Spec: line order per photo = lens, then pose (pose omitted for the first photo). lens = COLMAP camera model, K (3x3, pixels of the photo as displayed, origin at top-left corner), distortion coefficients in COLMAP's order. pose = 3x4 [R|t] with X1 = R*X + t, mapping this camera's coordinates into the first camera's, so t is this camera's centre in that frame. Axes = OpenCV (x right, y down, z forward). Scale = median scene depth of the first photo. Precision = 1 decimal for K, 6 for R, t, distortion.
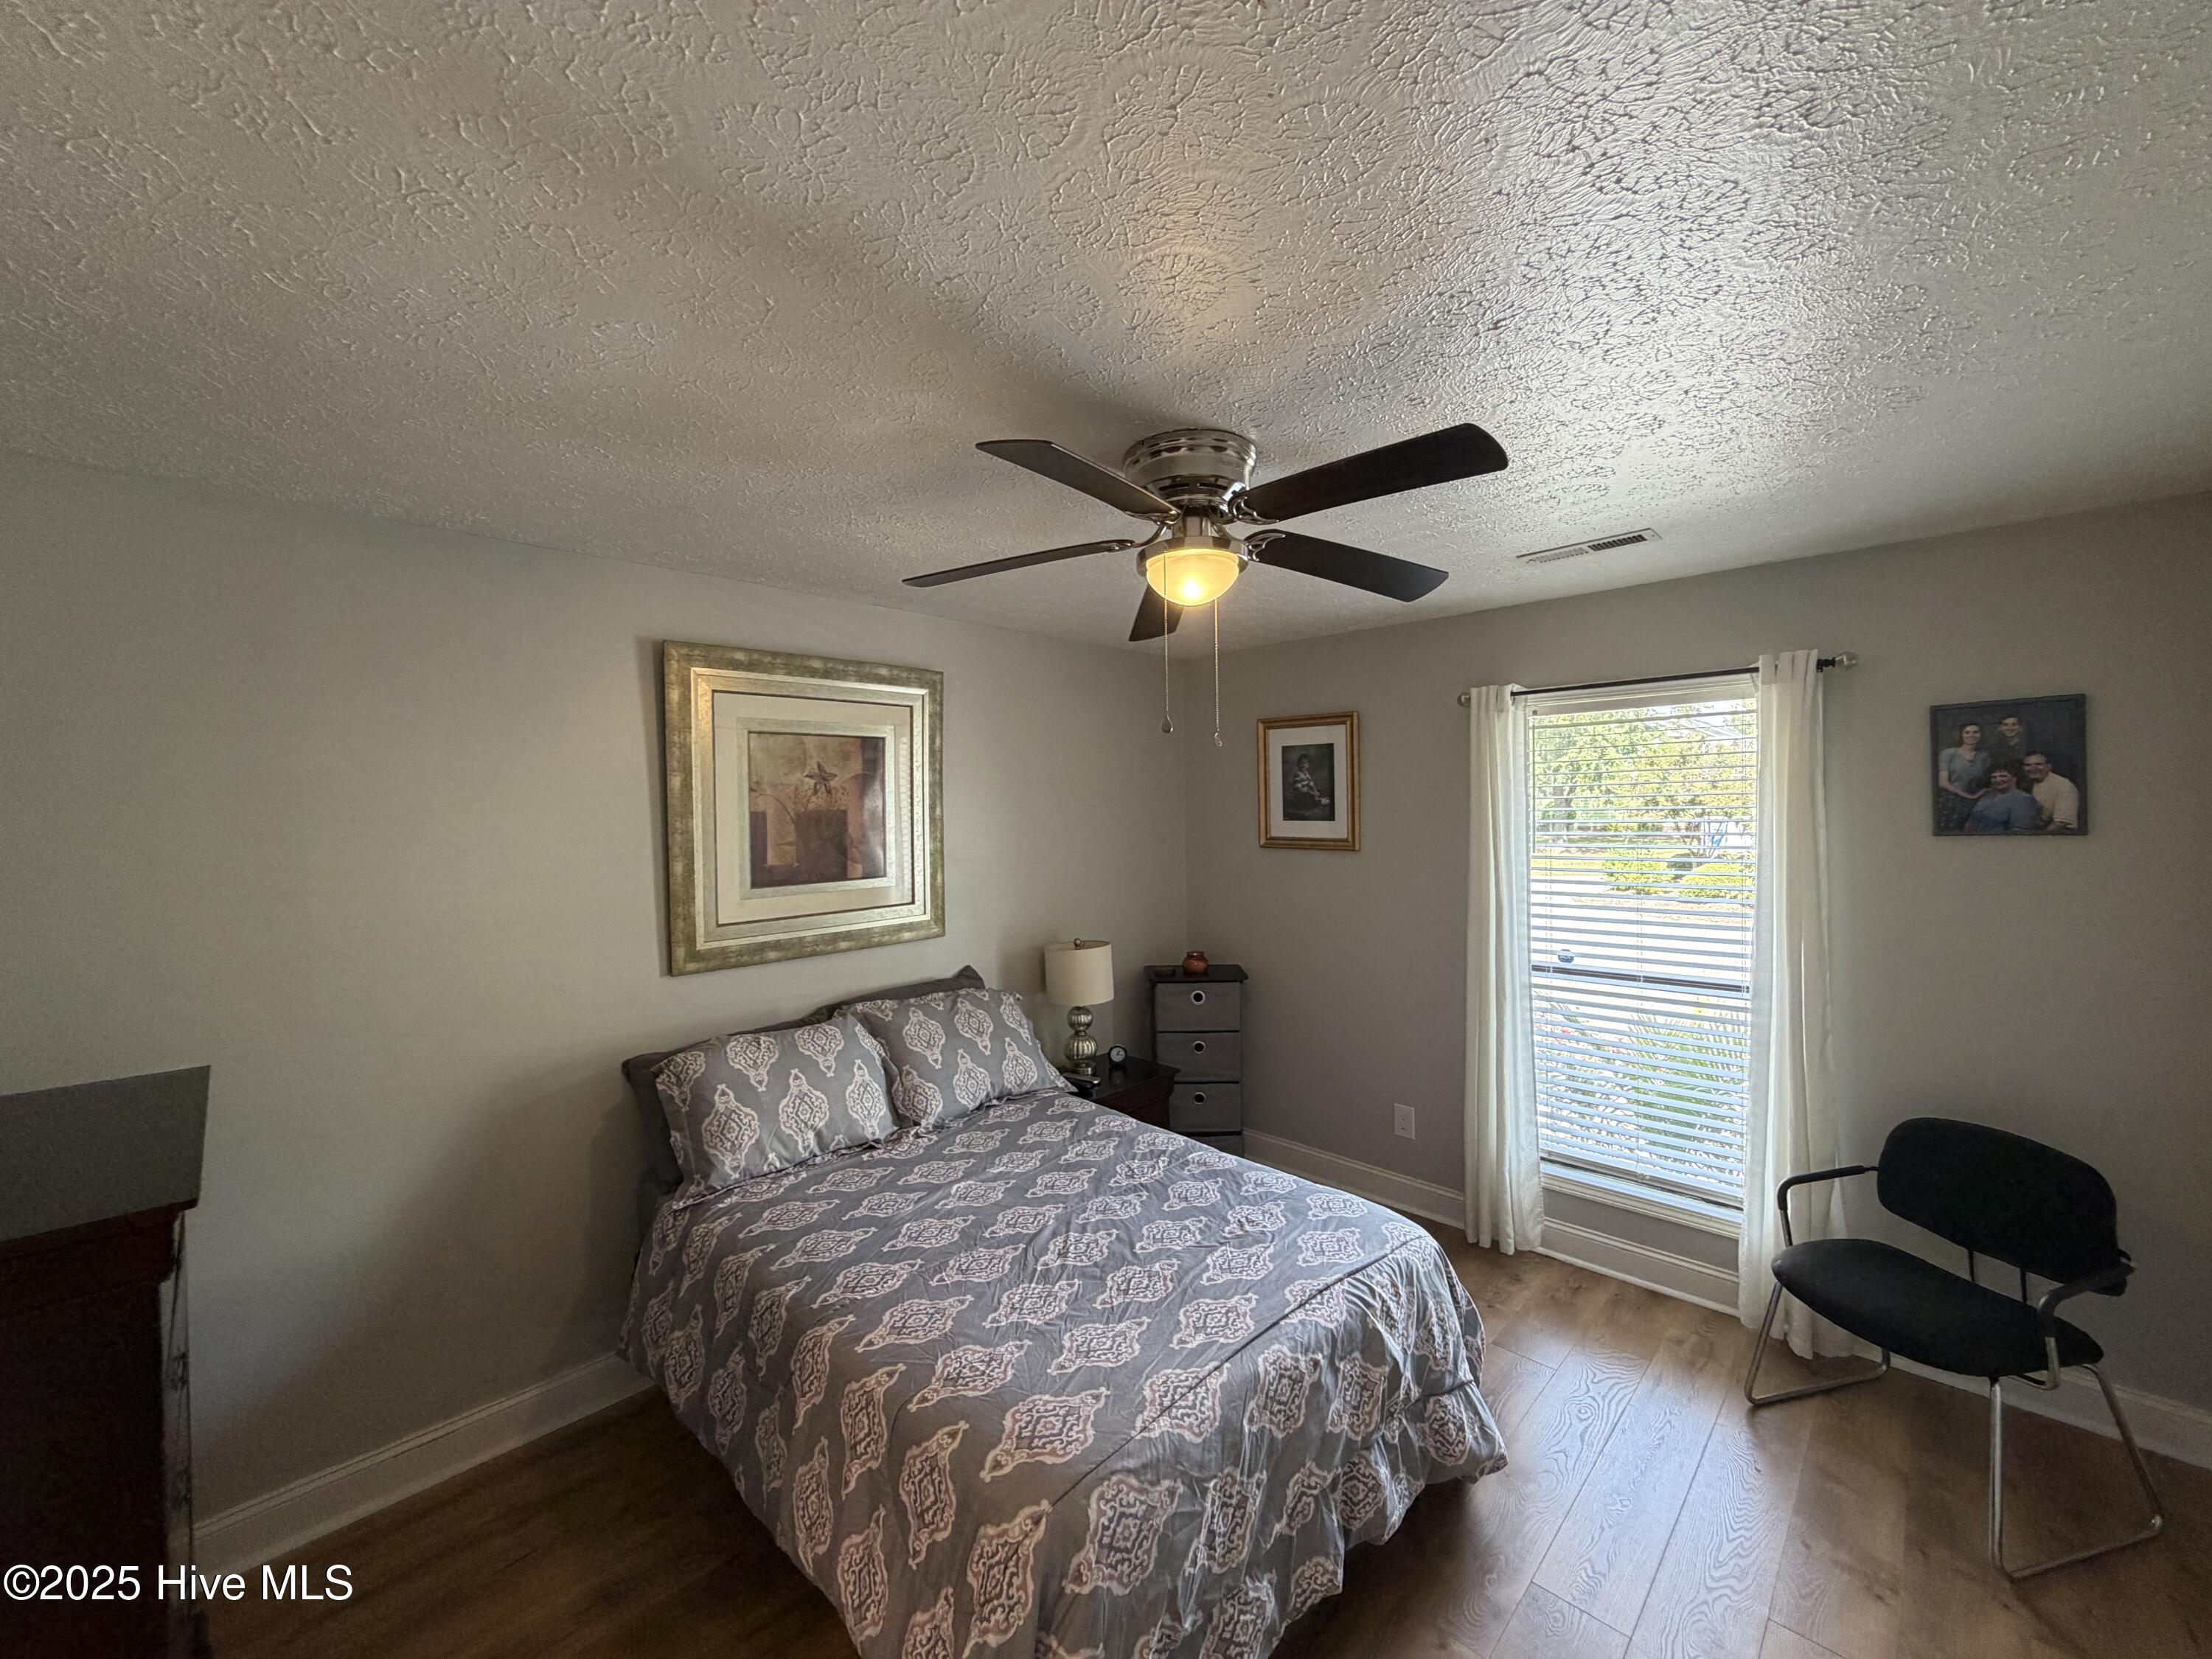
lens RADIAL K [[869.7, 0, 1098.6], [0, 869.7, 832.0], [0, 0, 1]] dist [-0.000224, -0.000126]
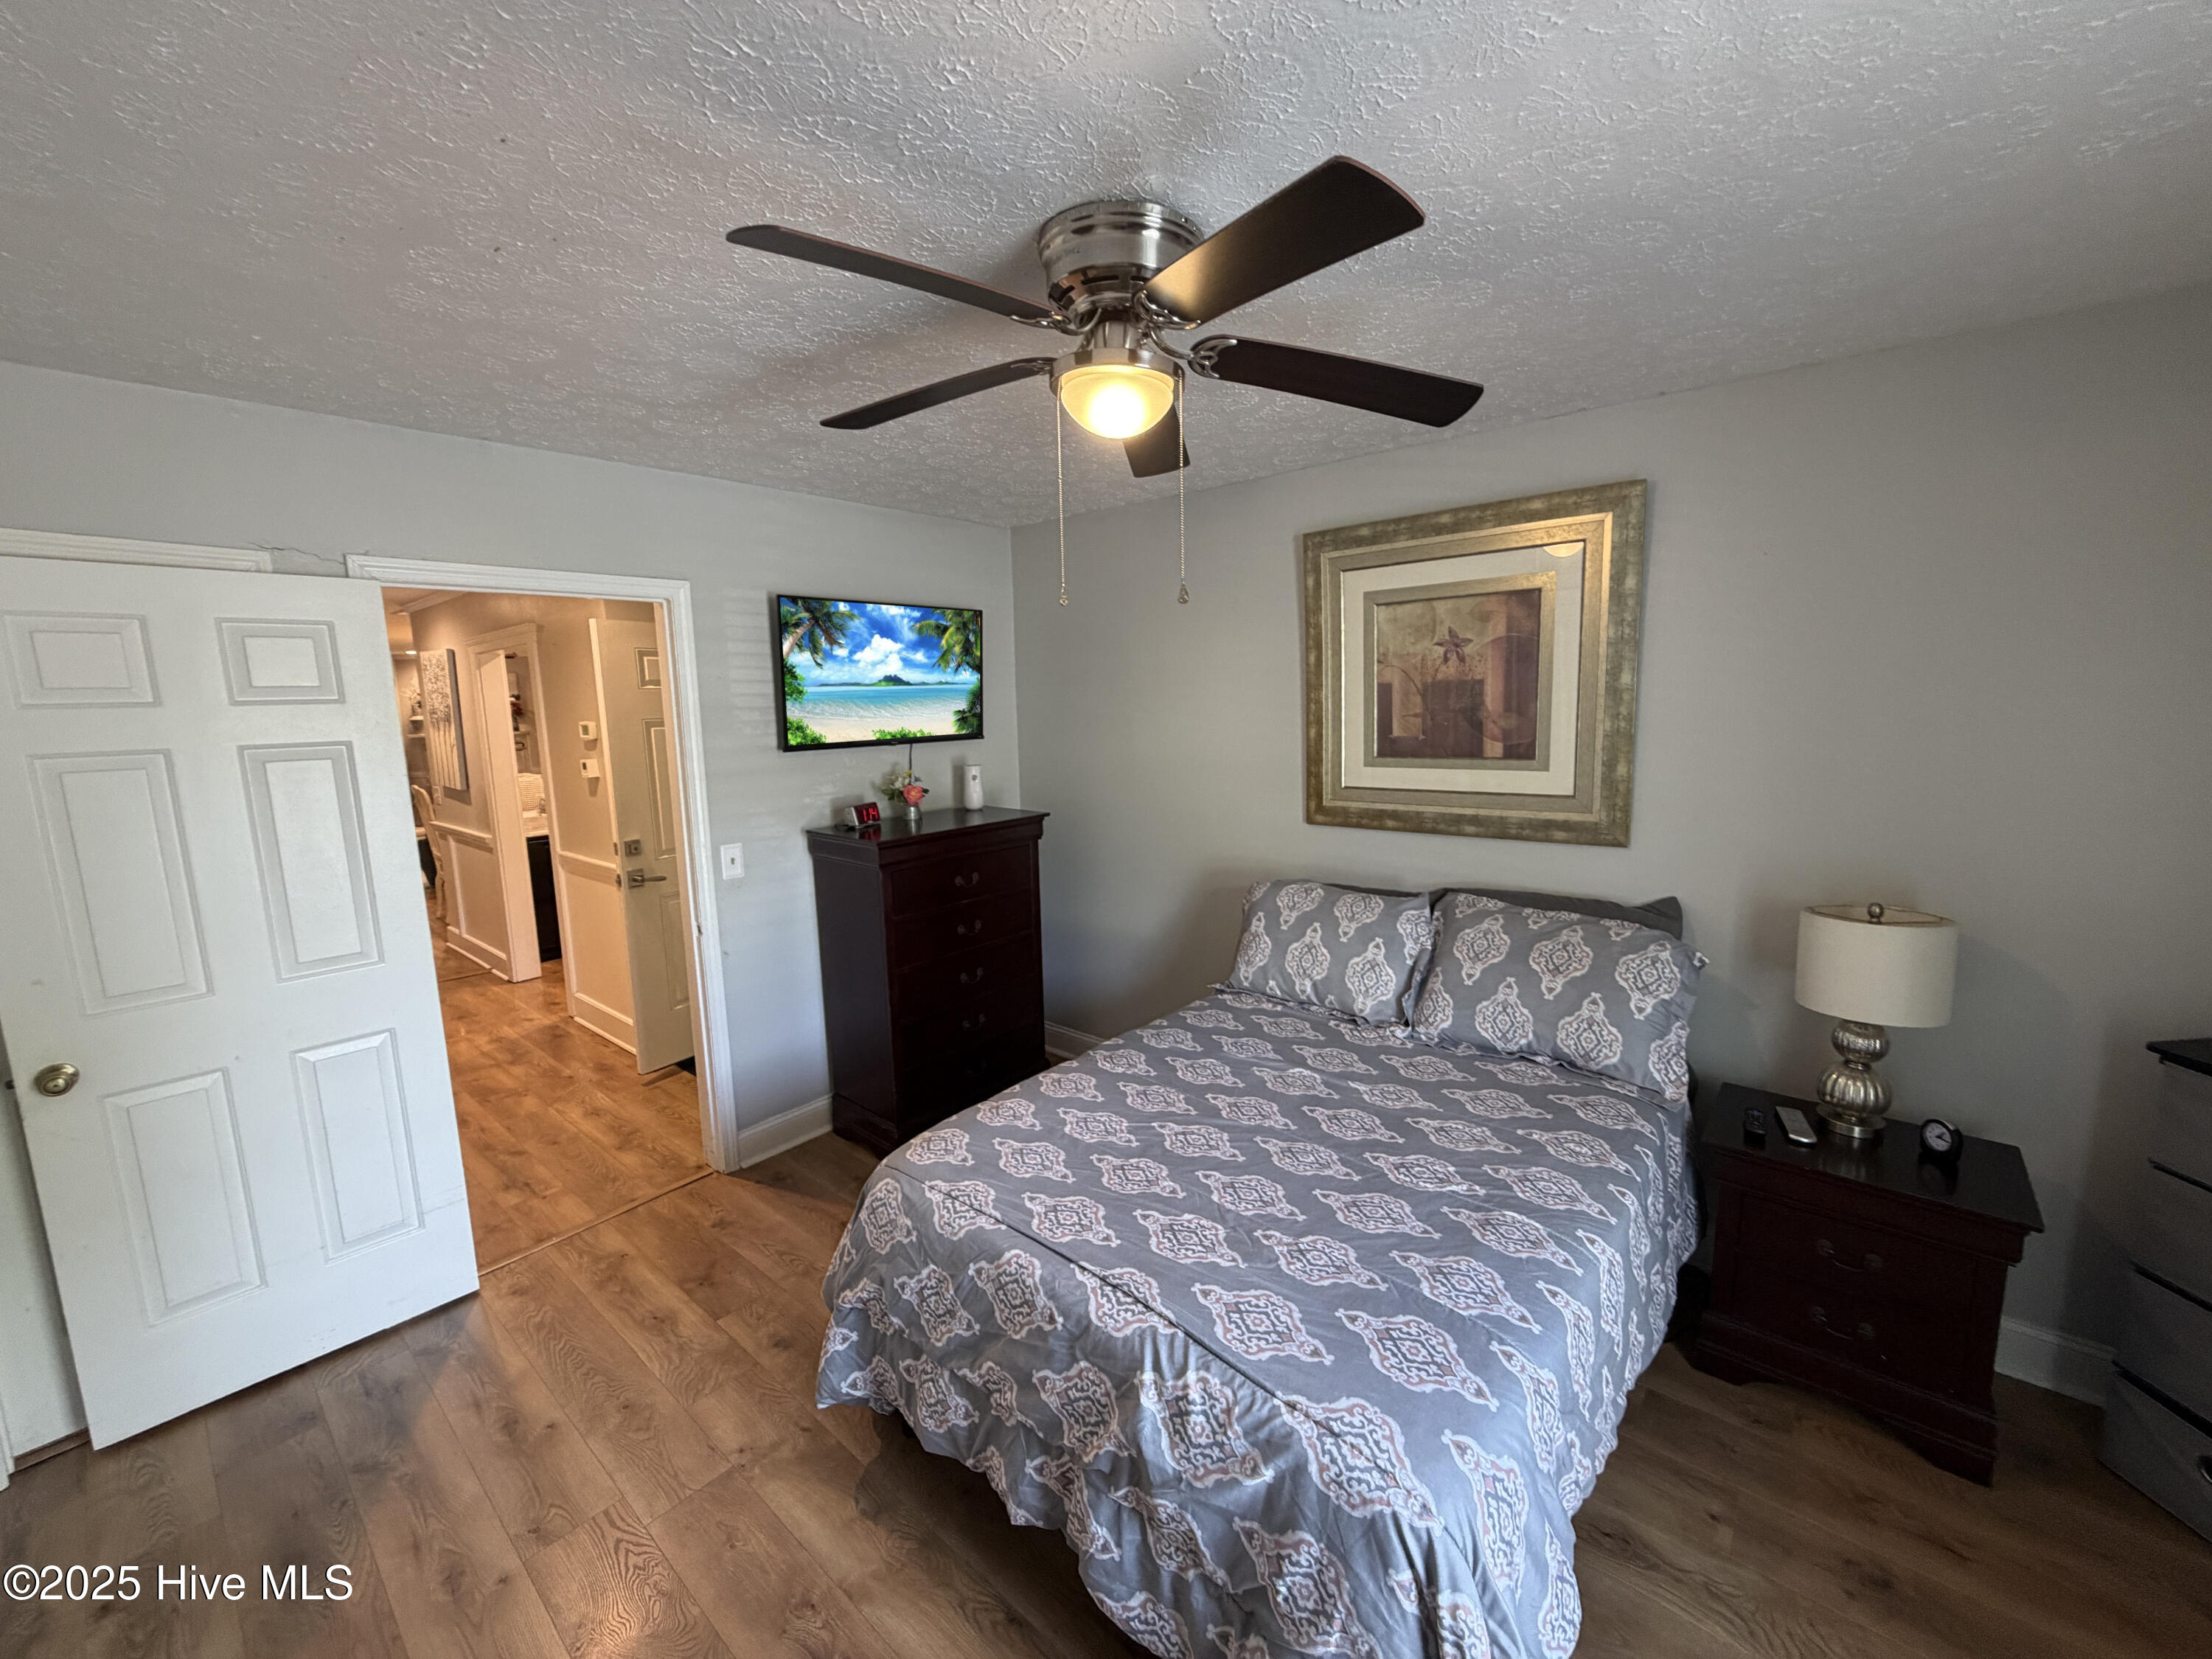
lens RADIAL K [[869.7, 0, 1098.6], [0, 869.7, 832.0], [0, 0, 1]] dist [-0.000224, -0.000126]
pose [[0.065685, 0.163584, -0.984340, 0.697339], [-0.004766, 0.986511, 0.163627, -0.018156], [0.997829, -0.006056, 0.065579, 0.659376]]
